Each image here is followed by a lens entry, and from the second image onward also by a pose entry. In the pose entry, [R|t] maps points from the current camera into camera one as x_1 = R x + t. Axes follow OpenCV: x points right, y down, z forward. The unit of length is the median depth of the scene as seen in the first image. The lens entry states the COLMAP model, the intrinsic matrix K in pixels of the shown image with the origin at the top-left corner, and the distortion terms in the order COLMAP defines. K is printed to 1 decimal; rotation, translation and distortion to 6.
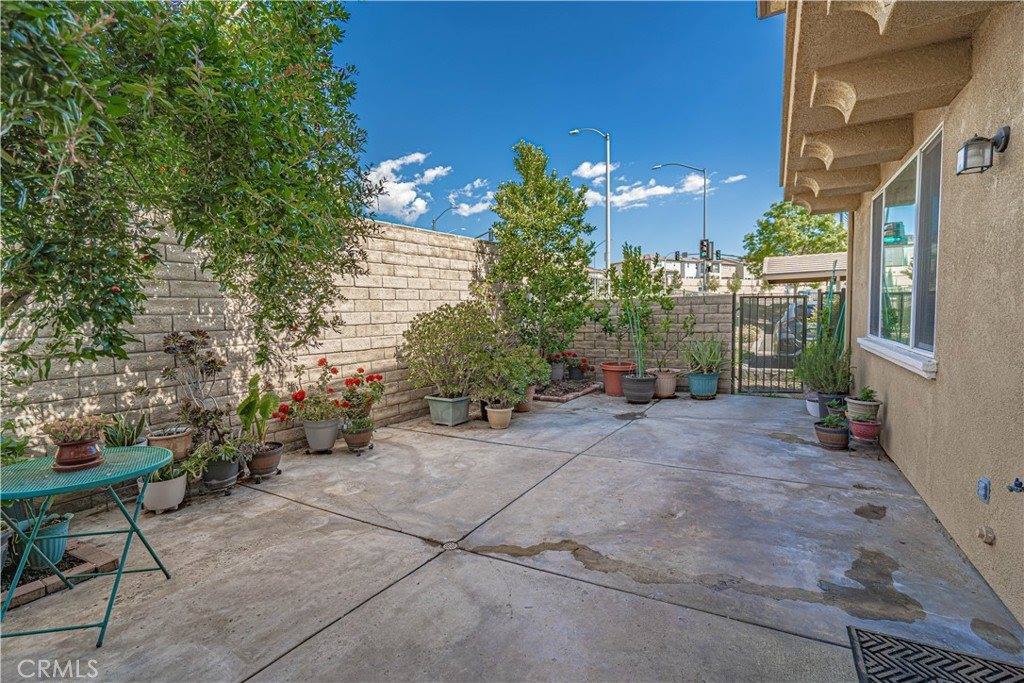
lens RADIAL K [[463.4, 0, 513.7], [0, 463.4, 344.4], [0, 0, 1]] dist [-0.004768, 0.000748]
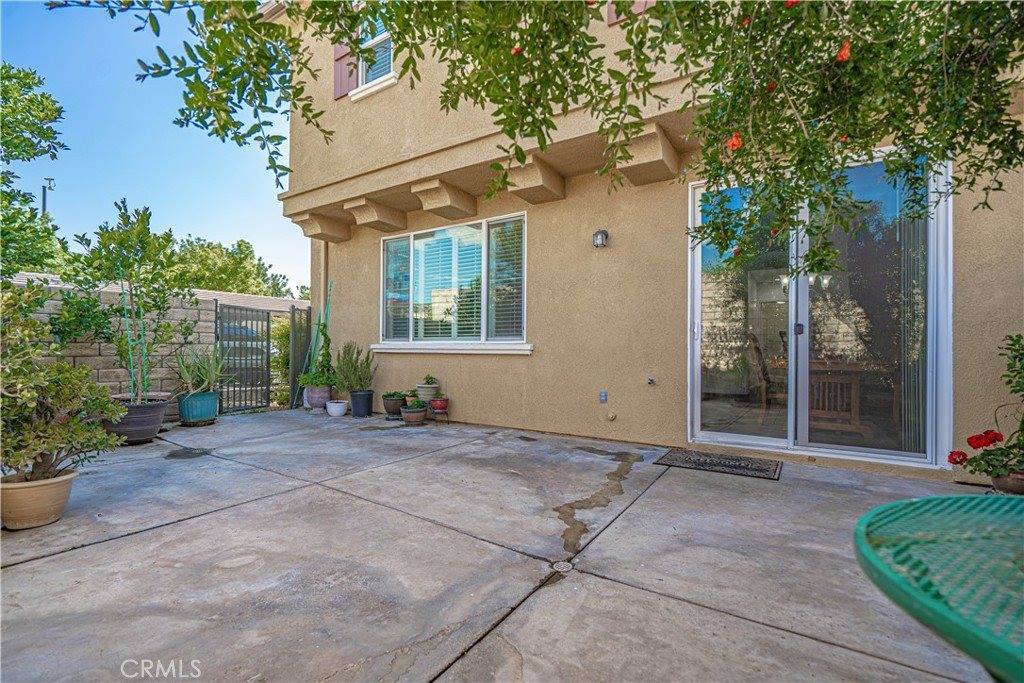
lens RADIAL K [[463.4, 0, 512.3], [0, 463.4, 346.1], [0, 0, 1]] dist [-0.004768, 0.000748]
pose [[0.056079, 0.034425, 0.997833, -0.845785], [0.059884, 0.997490, -0.037779, 0.105320], [-0.996629, 0.061872, 0.053877, 0.972649]]
